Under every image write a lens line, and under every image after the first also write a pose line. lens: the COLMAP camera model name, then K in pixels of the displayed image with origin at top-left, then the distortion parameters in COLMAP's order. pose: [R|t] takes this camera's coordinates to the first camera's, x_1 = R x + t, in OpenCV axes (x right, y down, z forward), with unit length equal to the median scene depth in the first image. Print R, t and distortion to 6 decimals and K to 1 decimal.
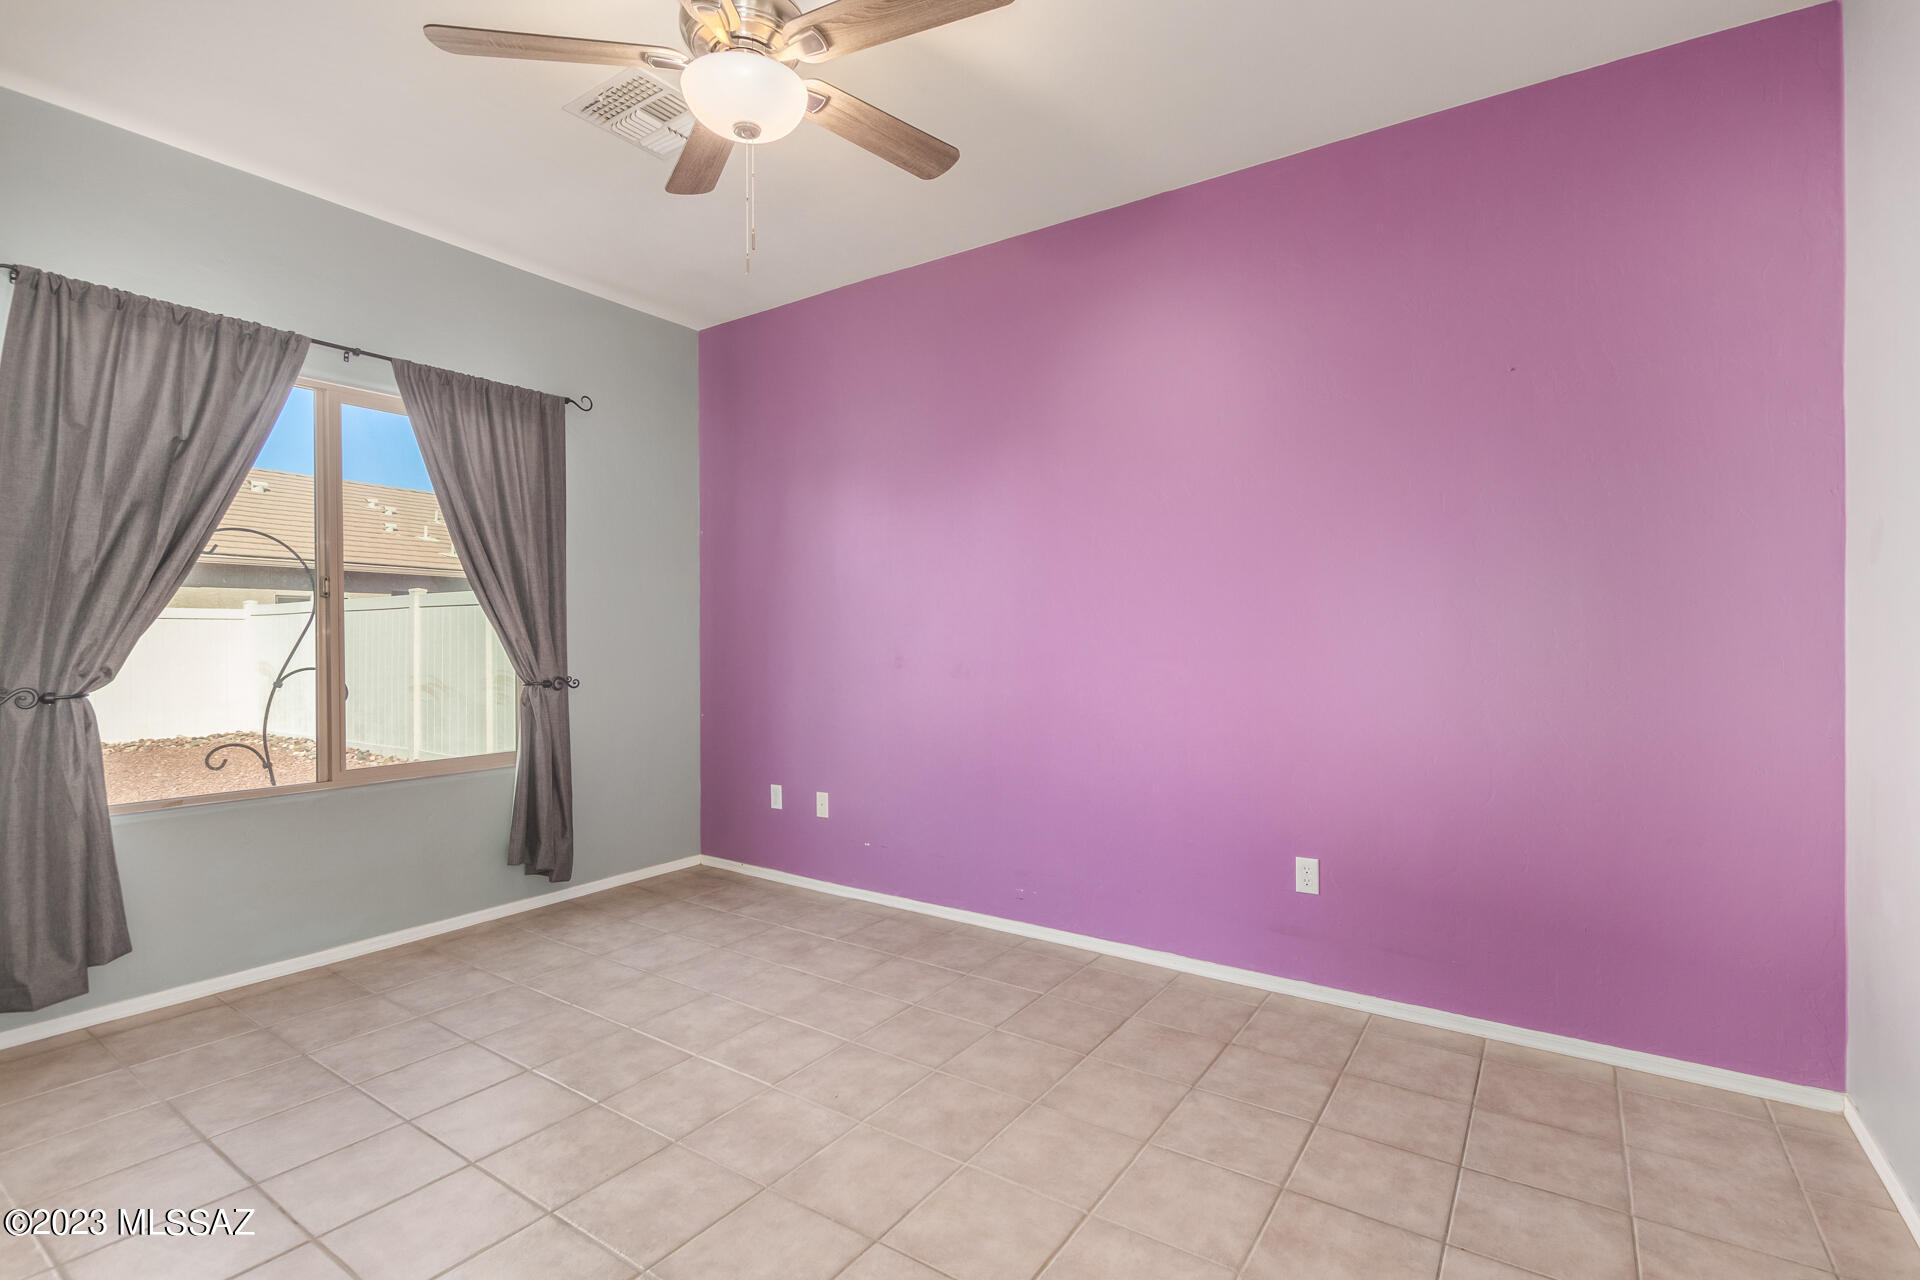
lens RADIAL K [[891.2, 0, 965.7], [0, 891.2, 639.9], [0, 0, 1]] dist [0.000631, 0.000107]
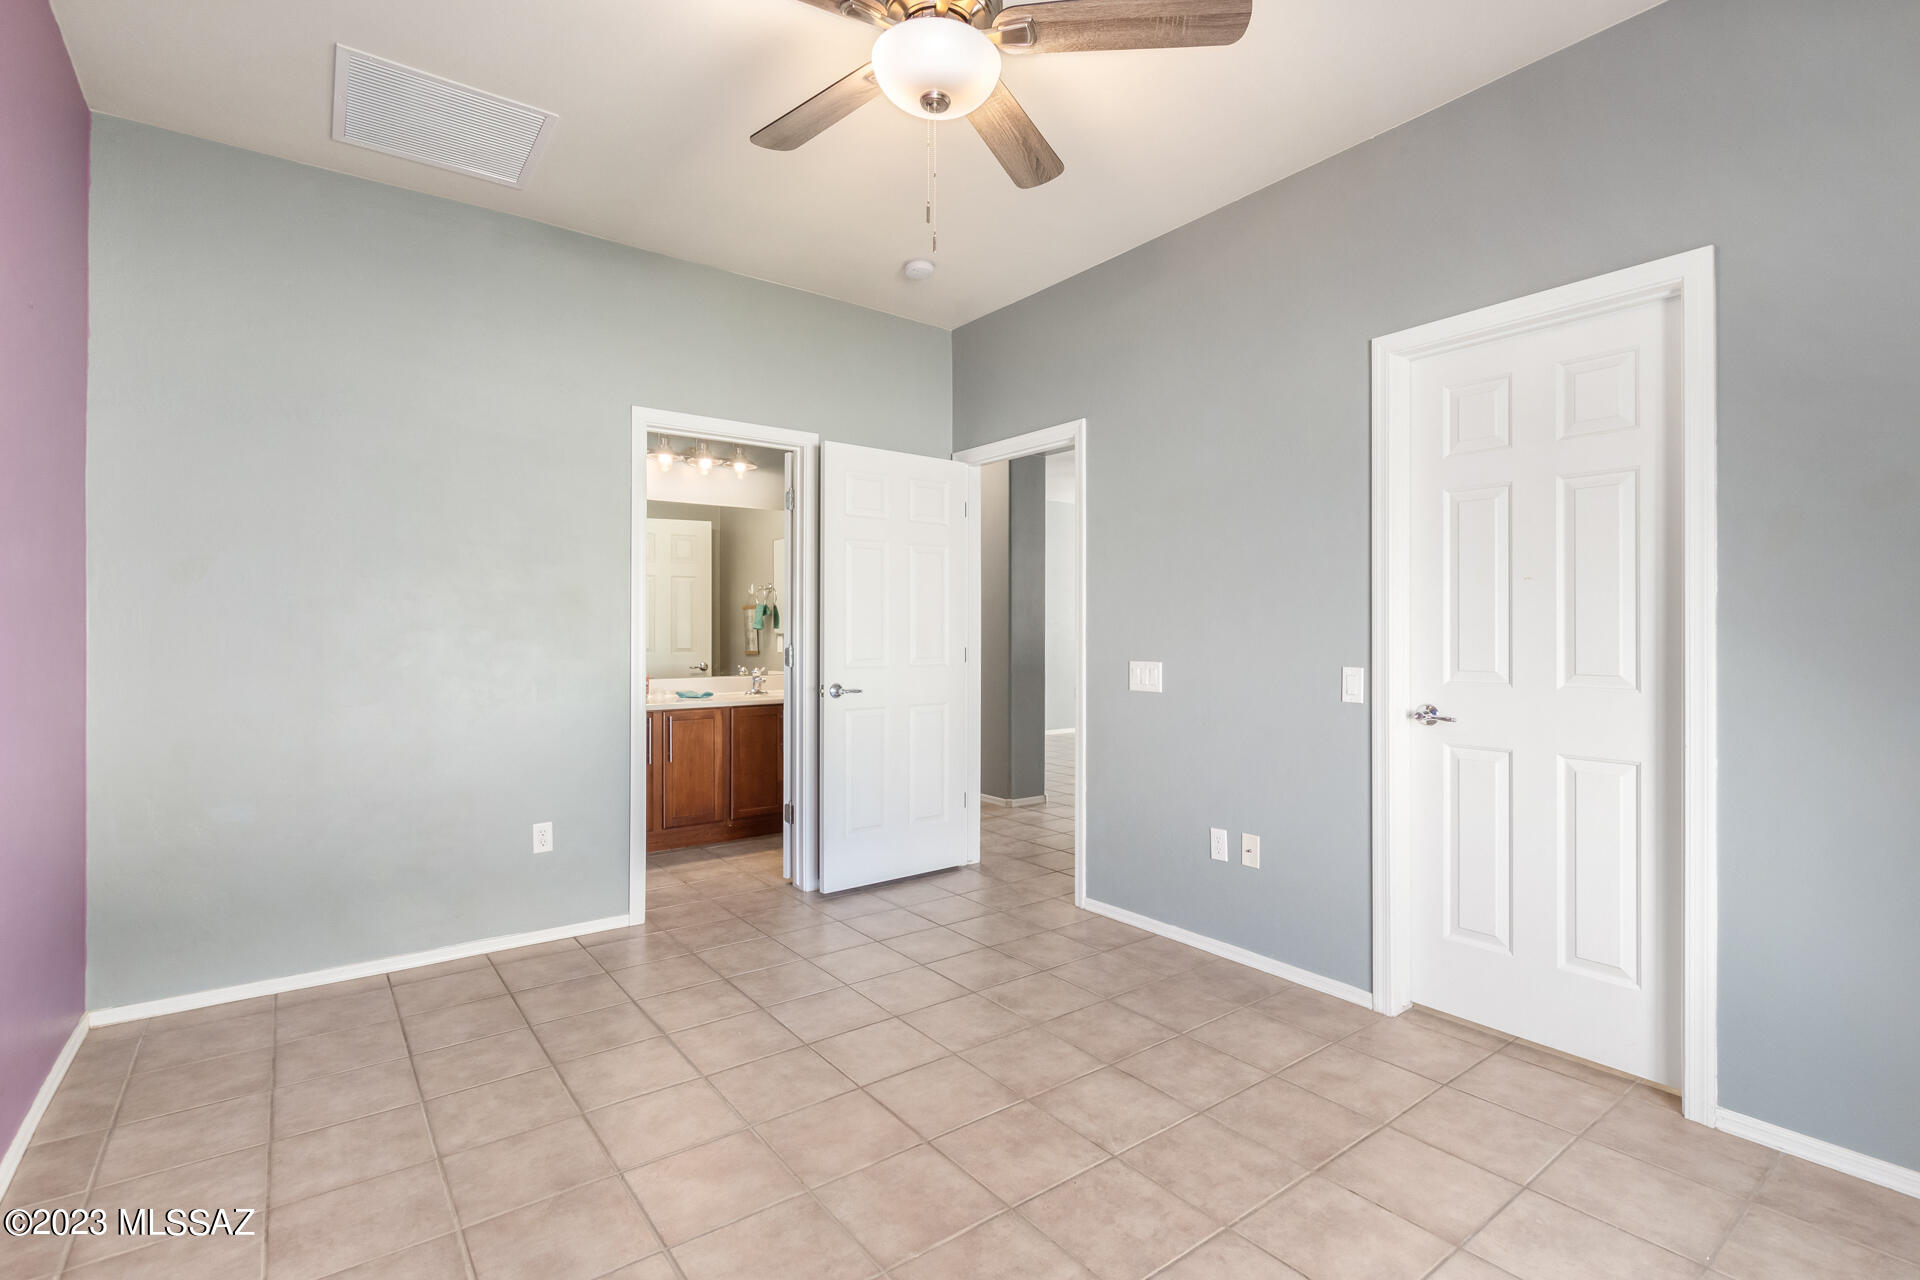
lens RADIAL K [[891.2, 0, 965.7], [0, 891.2, 639.9], [0, 0, 1]] dist [0.000631, 0.000107]
pose [[-0.947568, -0.001019, 0.319553, -0.566487], [0.001044, 0.999980, 0.006285, -0.005093], [-0.319553, 0.006289, -0.947548, 1.853248]]
